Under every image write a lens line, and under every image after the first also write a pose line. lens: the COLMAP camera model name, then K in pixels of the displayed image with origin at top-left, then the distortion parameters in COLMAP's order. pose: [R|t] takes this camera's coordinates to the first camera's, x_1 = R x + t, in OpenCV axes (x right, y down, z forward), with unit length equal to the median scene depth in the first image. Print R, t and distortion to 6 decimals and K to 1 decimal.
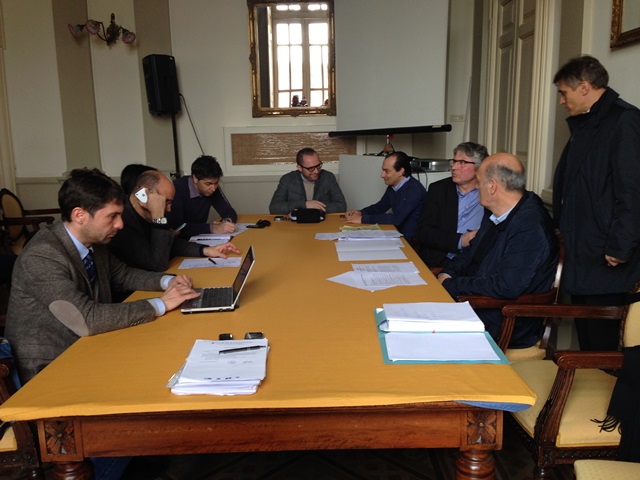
lens RADIAL K [[603.1, 0, 320.0], [0, 603.1, 240.0], [0, 0, 1]] dist [-0.002417, -0.016721]
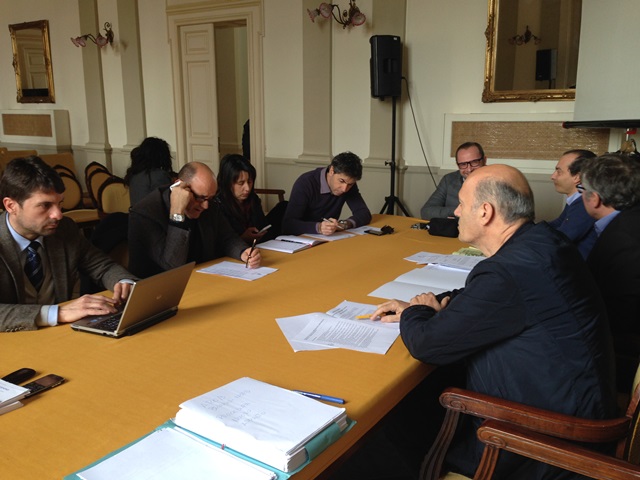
lens RADIAL K [[603.1, 0, 320.0], [0, 603.1, 240.0], [0, 0, 1]] dist [-0.002417, -0.016721]
pose [[0.853705, 0.121745, -0.506325, 0.200840], [-0.111552, 0.992472, 0.050553, -0.034763], [0.508668, 0.013324, 0.860860, 0.189262]]
